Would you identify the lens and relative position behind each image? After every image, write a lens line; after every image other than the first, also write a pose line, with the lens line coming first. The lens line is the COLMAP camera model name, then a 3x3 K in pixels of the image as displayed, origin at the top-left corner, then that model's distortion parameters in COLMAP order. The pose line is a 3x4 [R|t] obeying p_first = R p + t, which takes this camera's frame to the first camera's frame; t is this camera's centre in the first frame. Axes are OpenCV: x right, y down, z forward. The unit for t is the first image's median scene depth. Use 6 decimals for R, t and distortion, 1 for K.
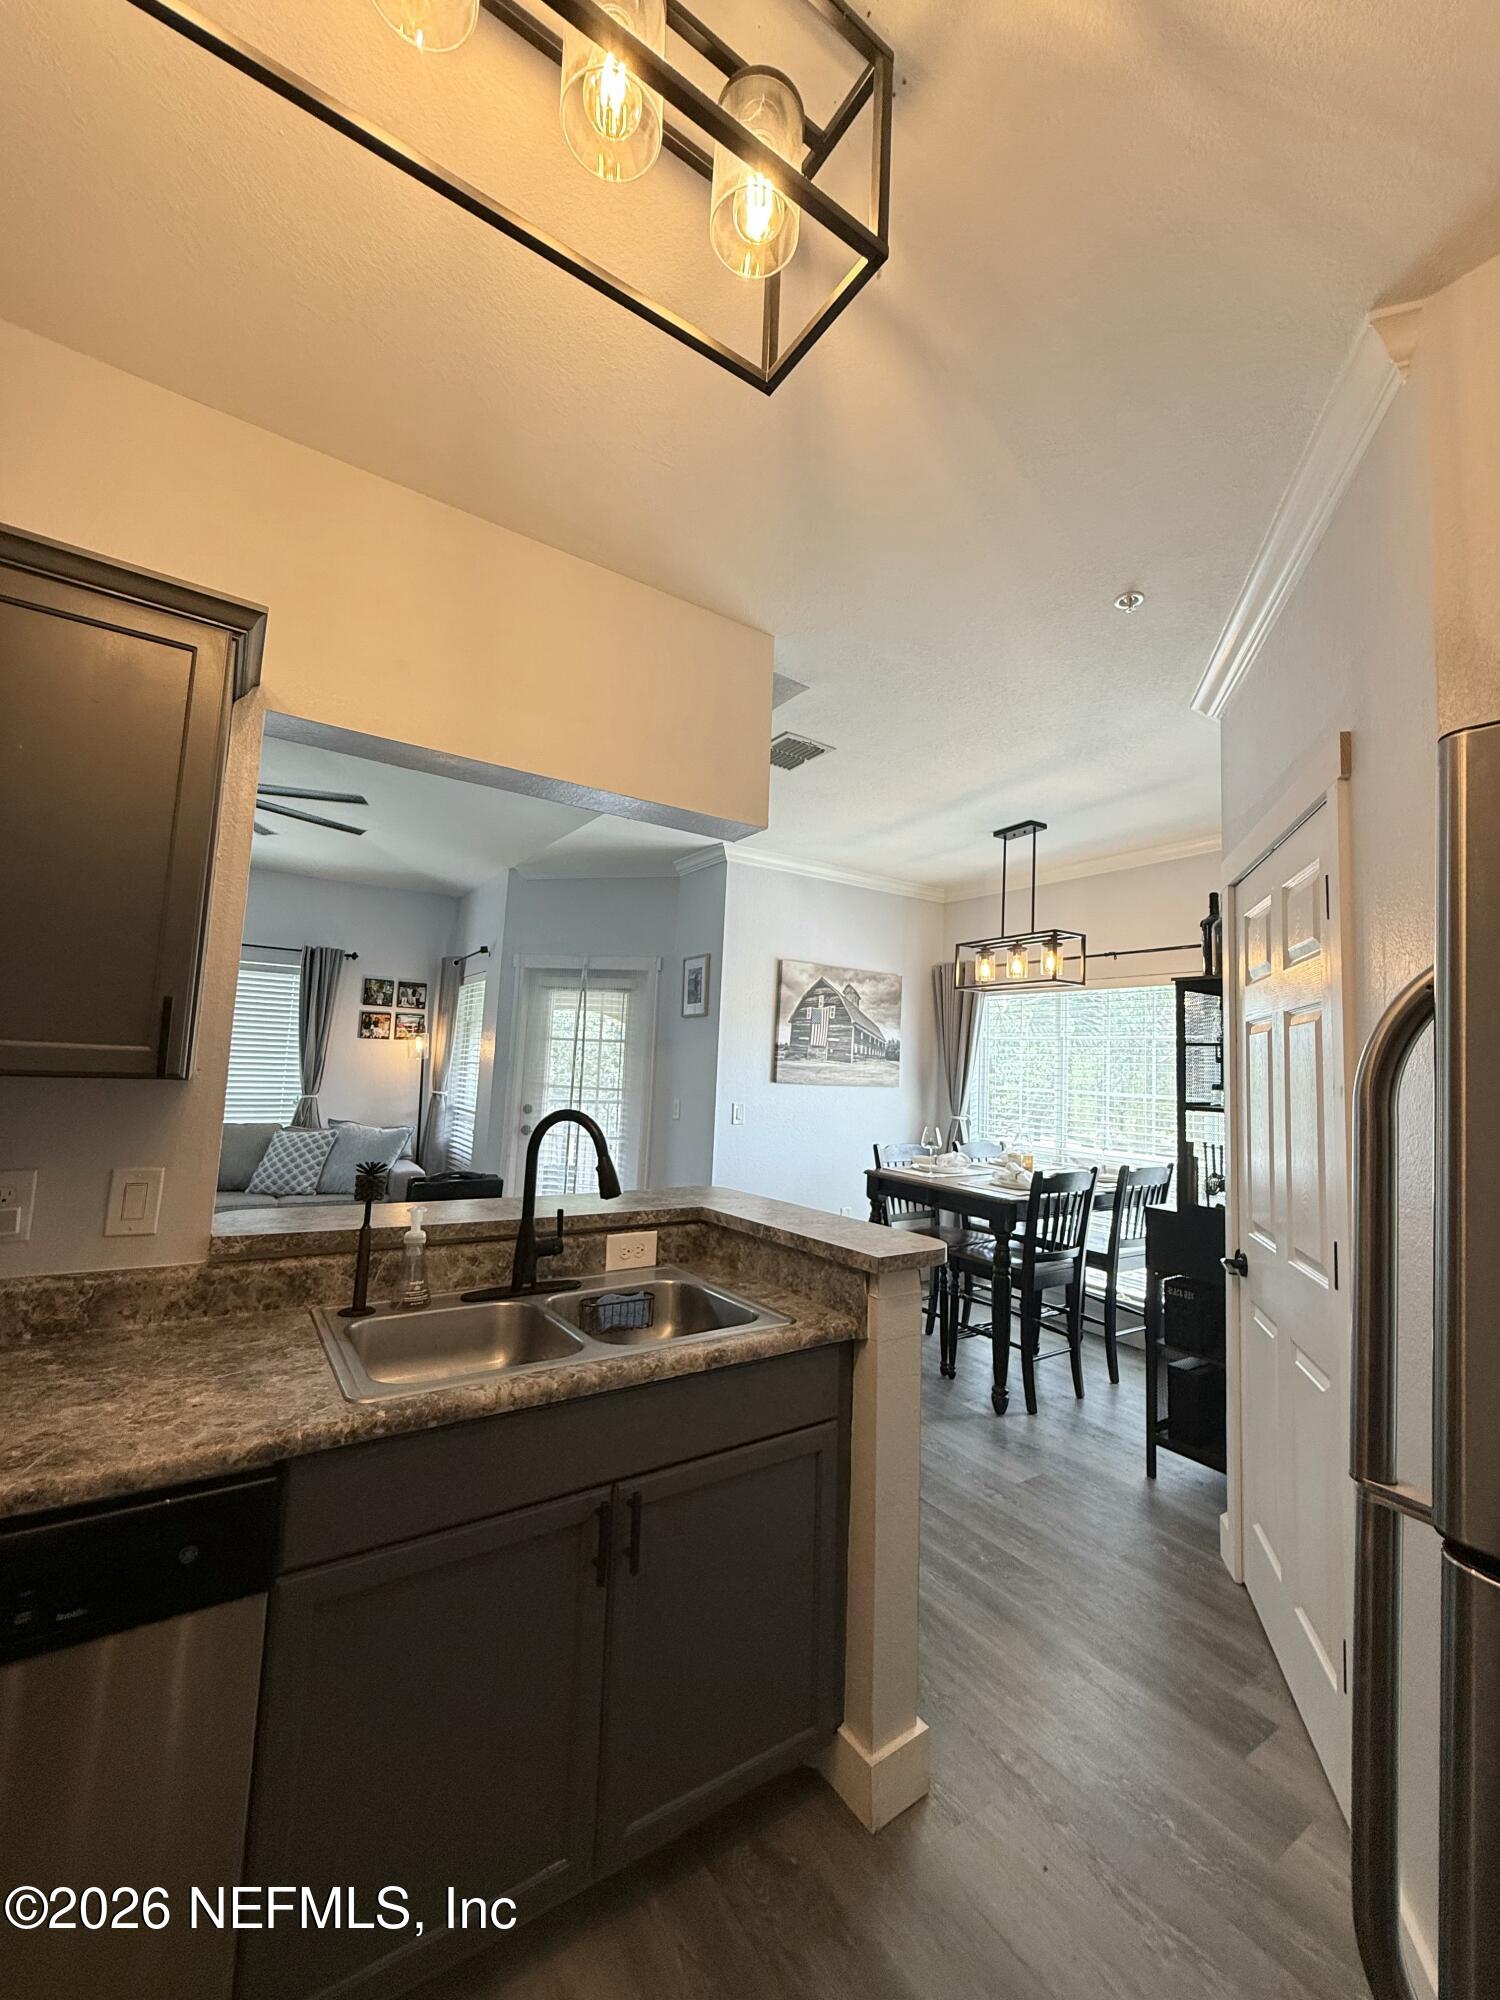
lens RADIAL K [[795.9, 0, 747.6], [0, 795.9, 993.3], [0, 0, 1]] dist [-0.001057, -0.000125]
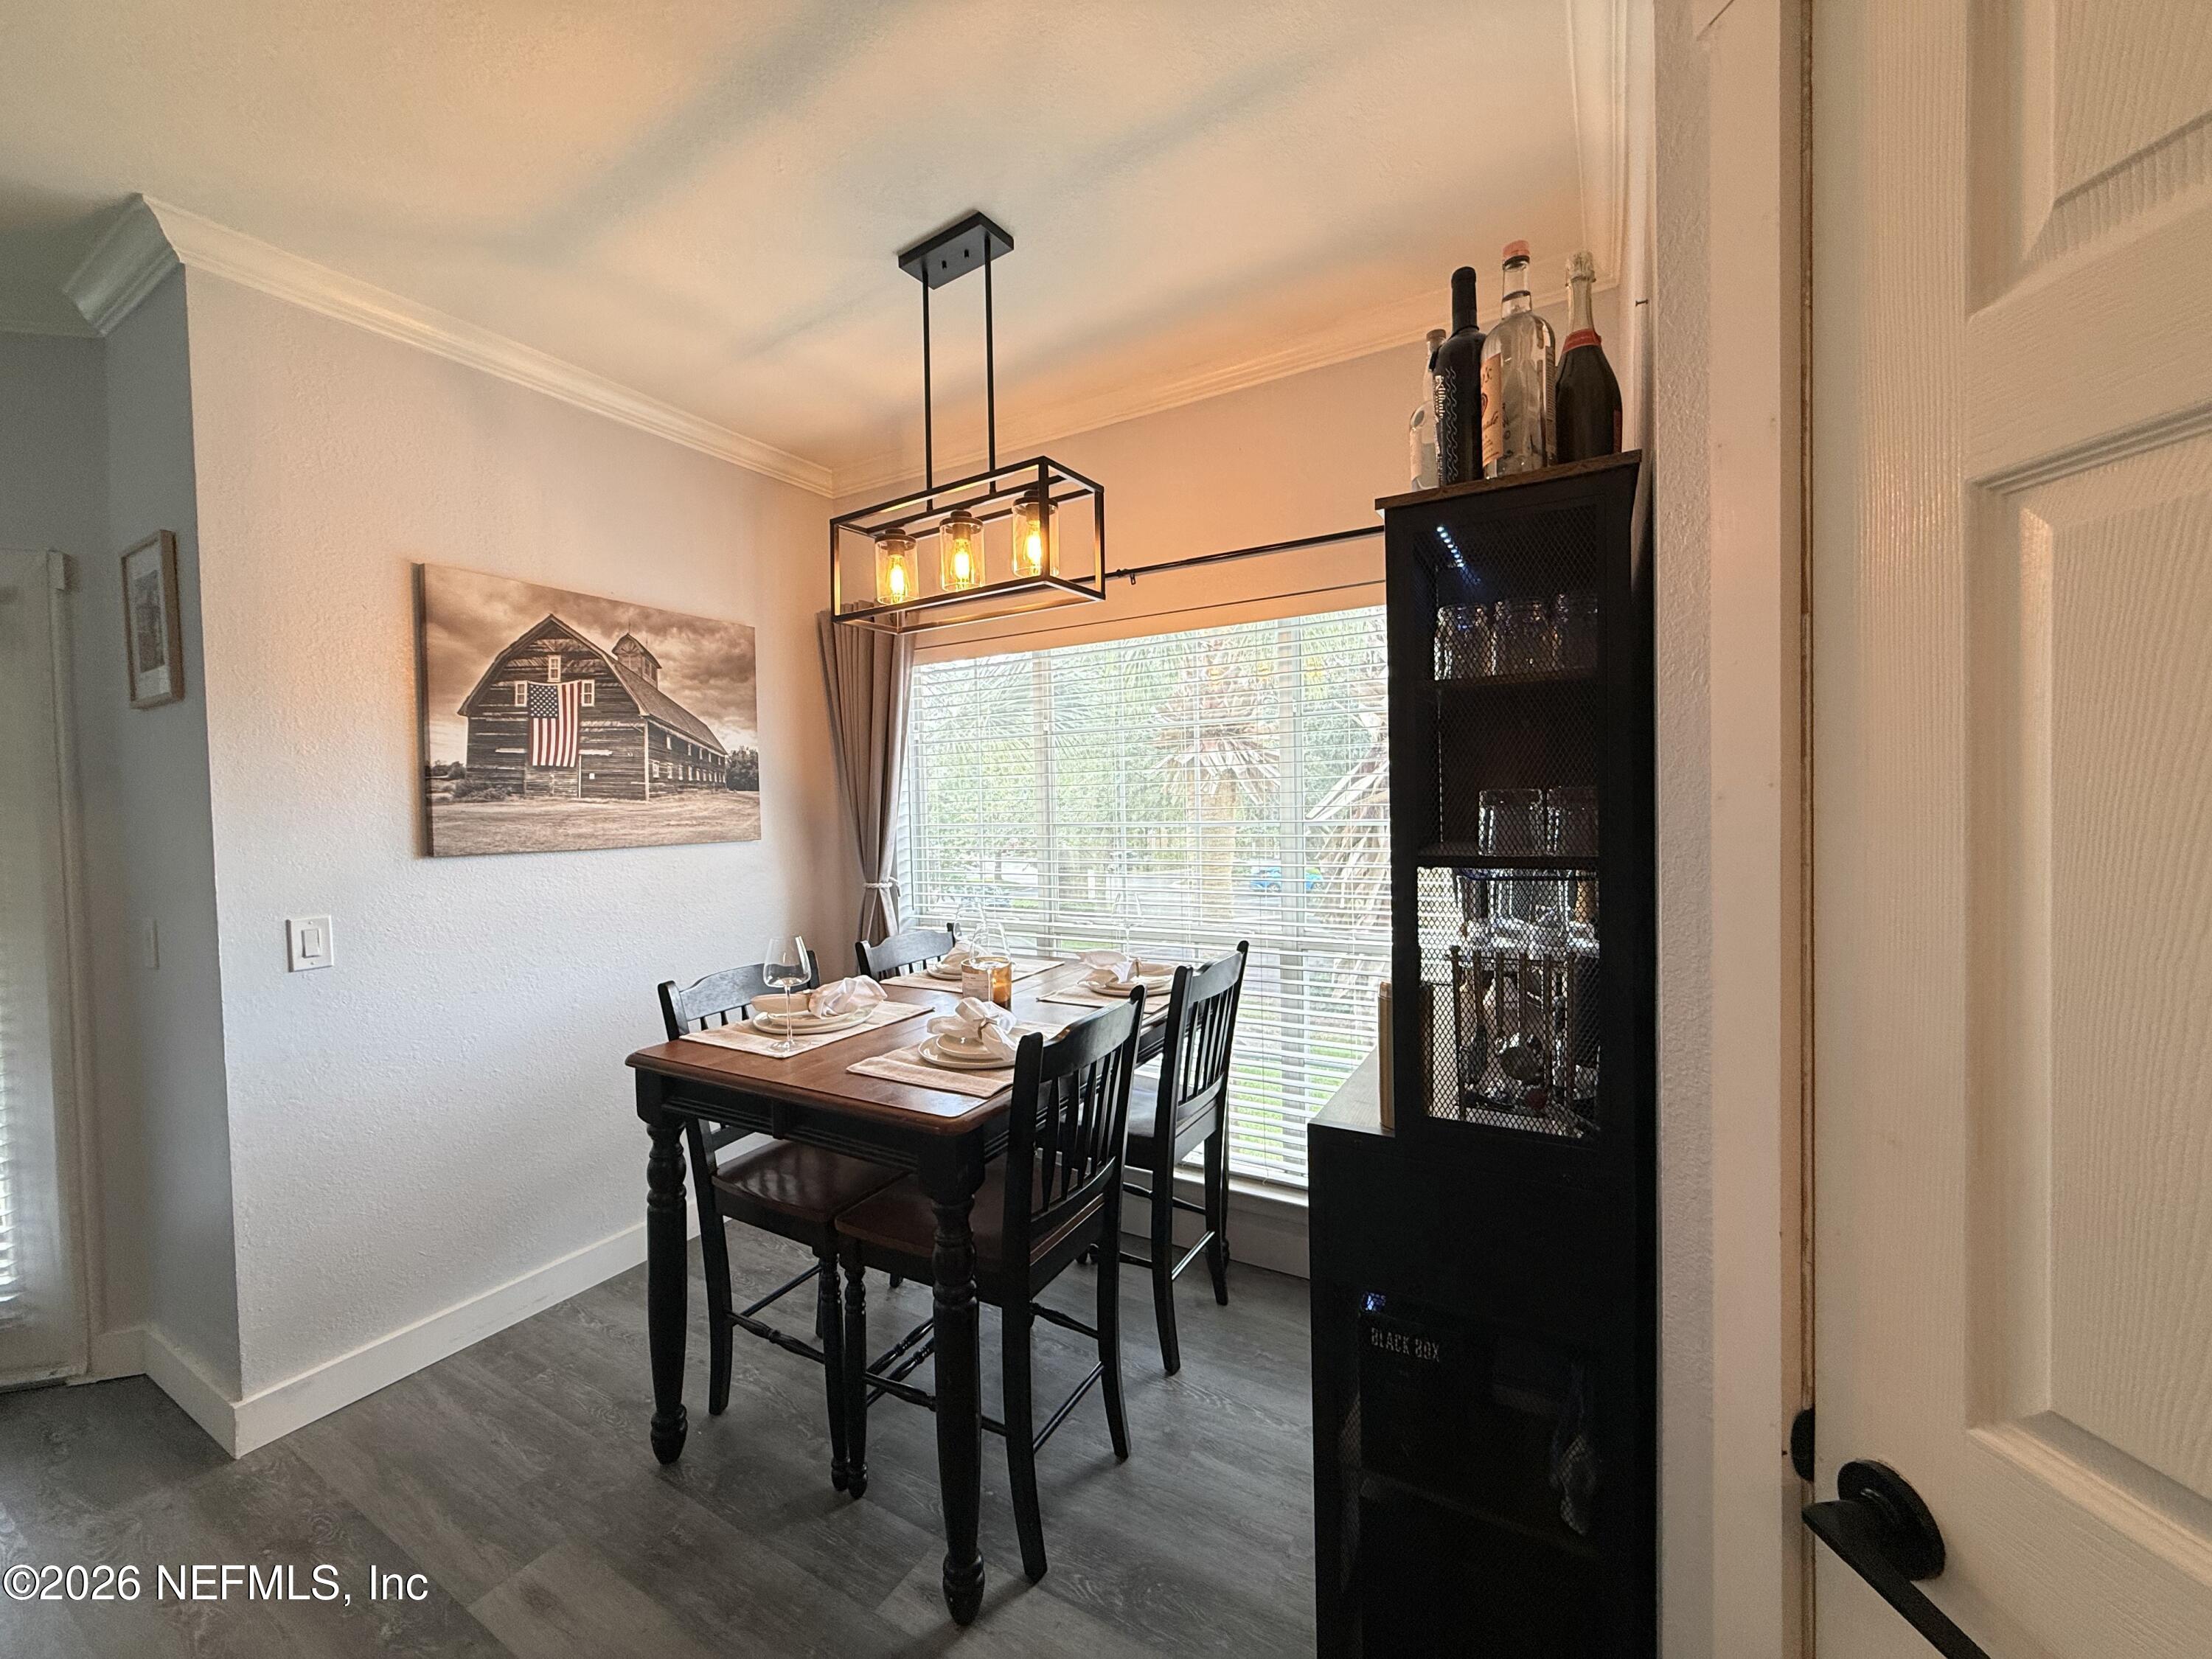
lens RADIAL K [[880.3, 0, 1097.9], [0, 880.3, 829.1], [0, 0, 1]] dist [-0.001057, -0.000125]
pose [[0.892495, -0.077463, 0.444356, 0.151018], [0.021309, 0.991284, 0.130009, 0.046097], [-0.450554, -0.106564, 0.886367, 0.441621]]
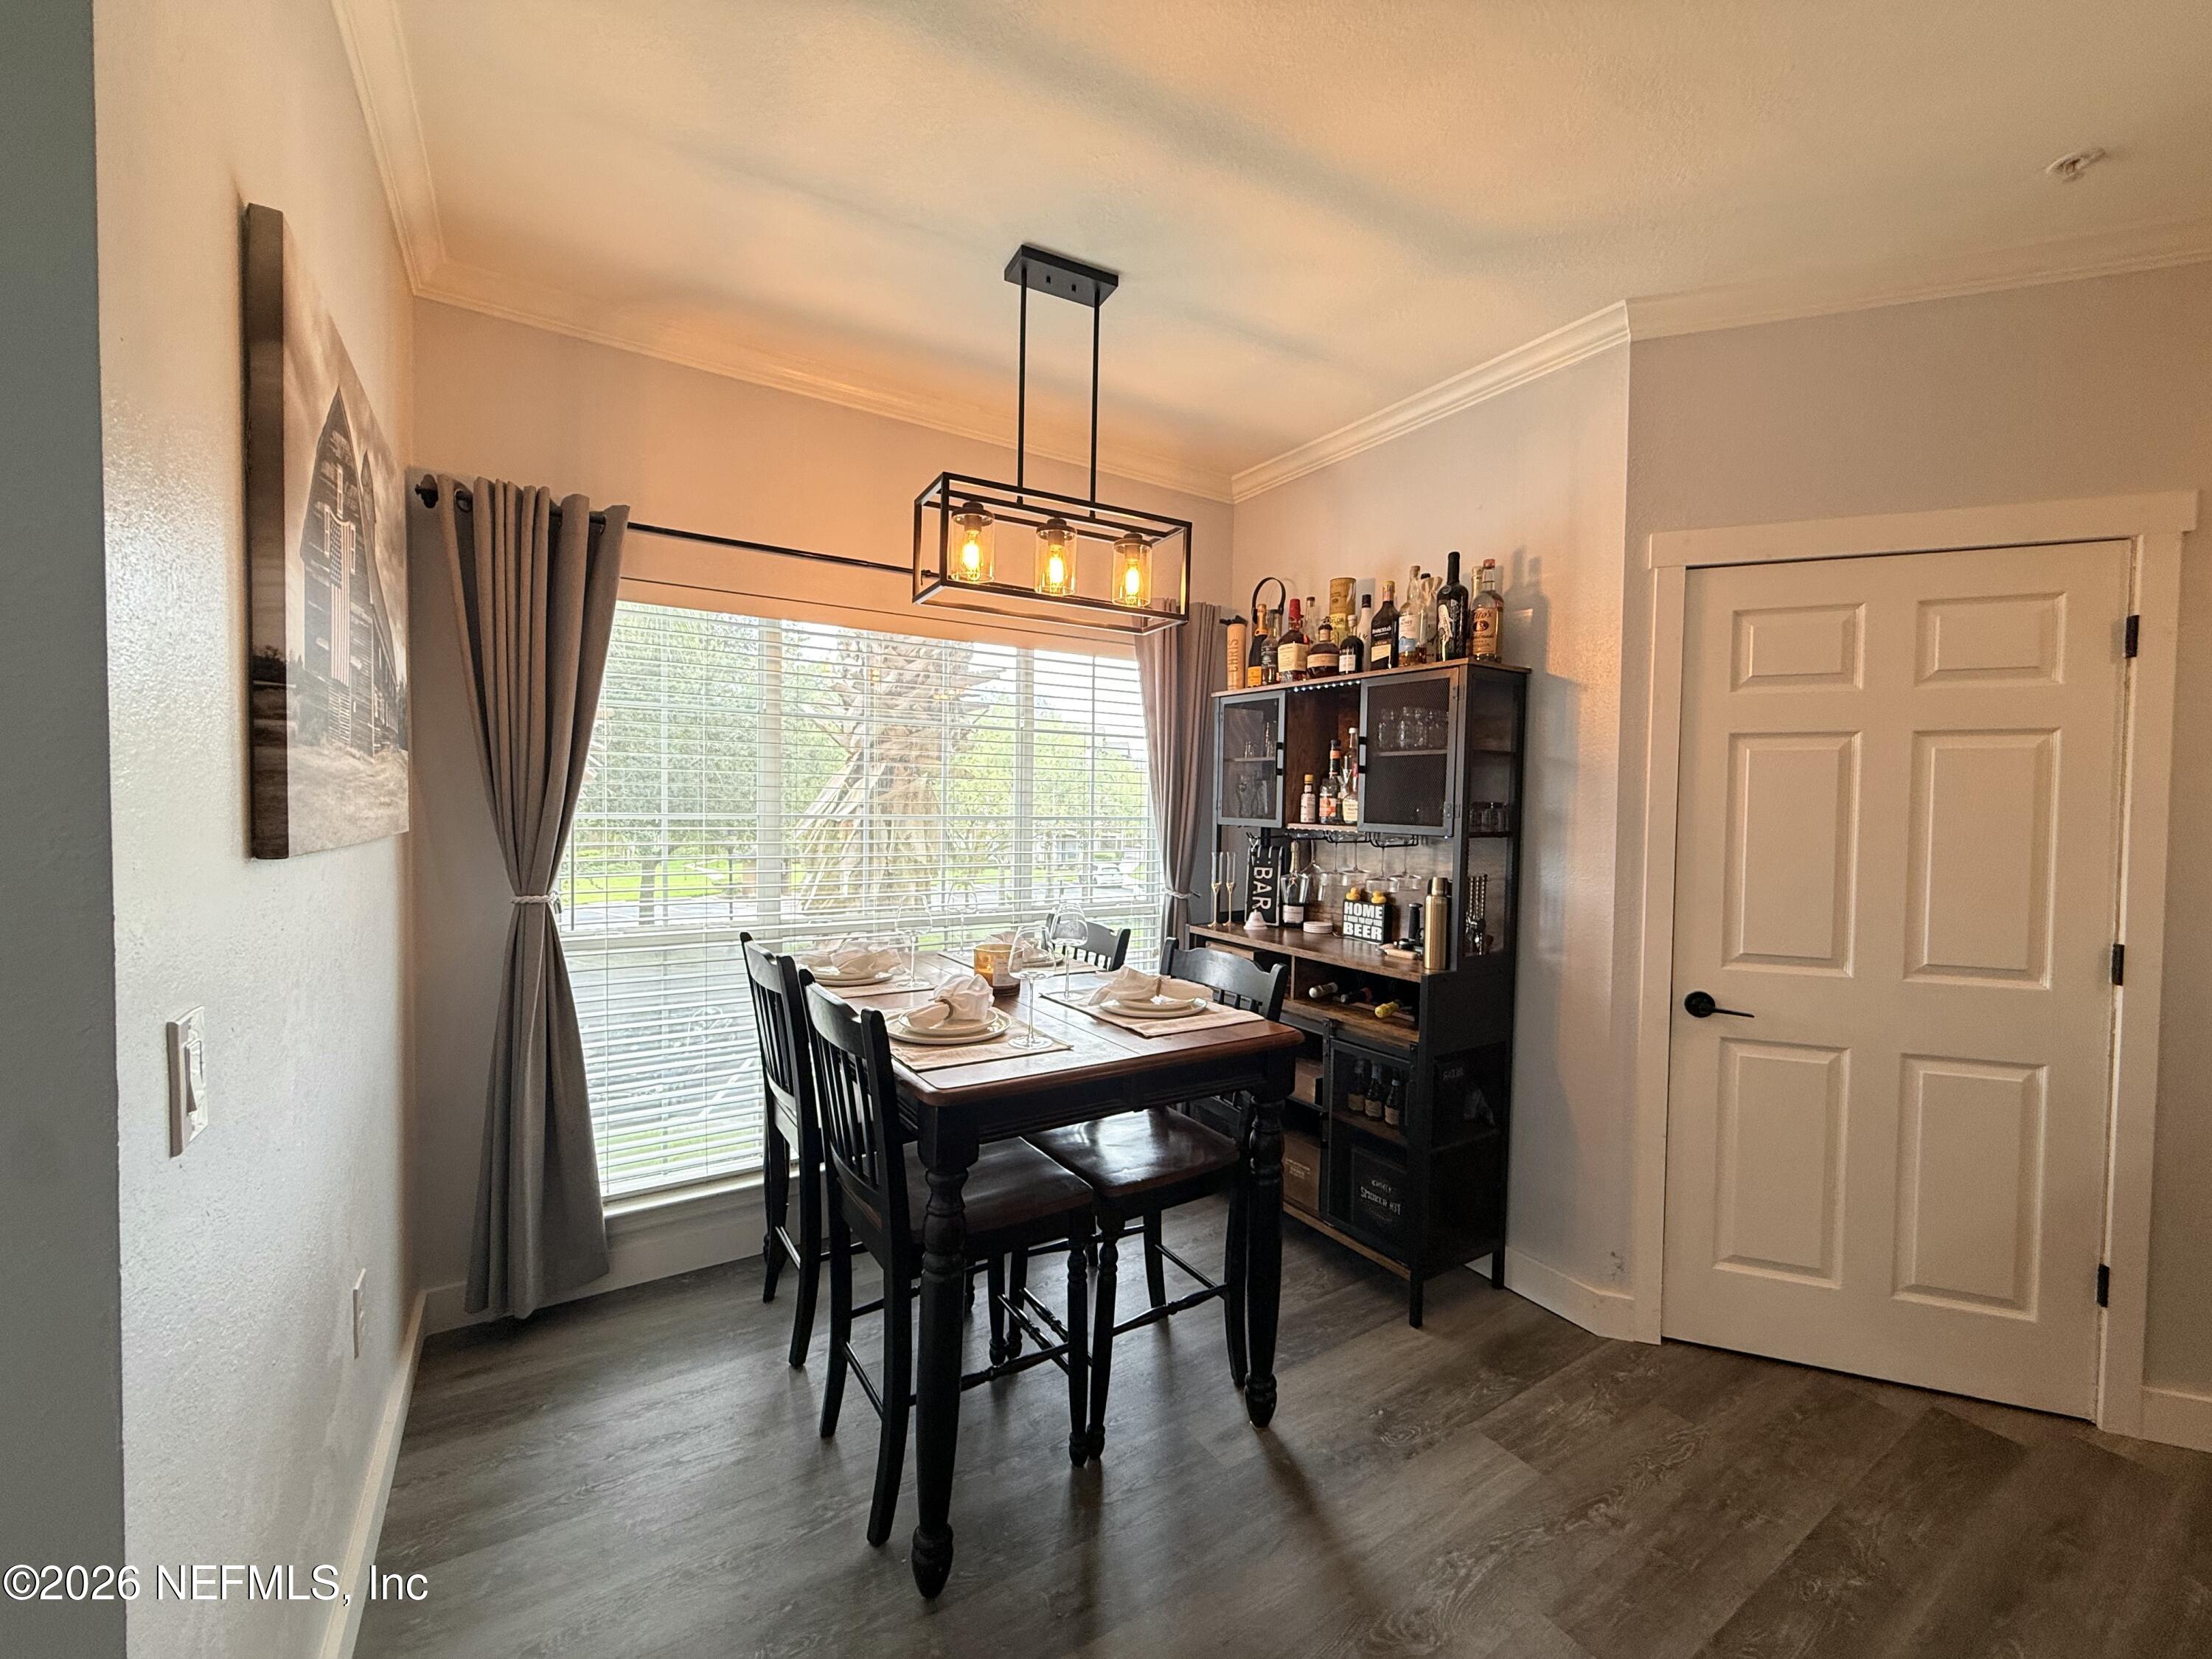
lens RADIAL K [[880.3, 0, 1097.9], [0, 880.3, 829.1], [0, 0, 1]] dist [-0.001057, -0.000125]
pose [[0.017558, -0.071374, 0.997295, -0.181107], [-0.106751, 0.991614, 0.072847, 0.071340], [-0.994131, -0.107741, 0.009791, 0.834273]]
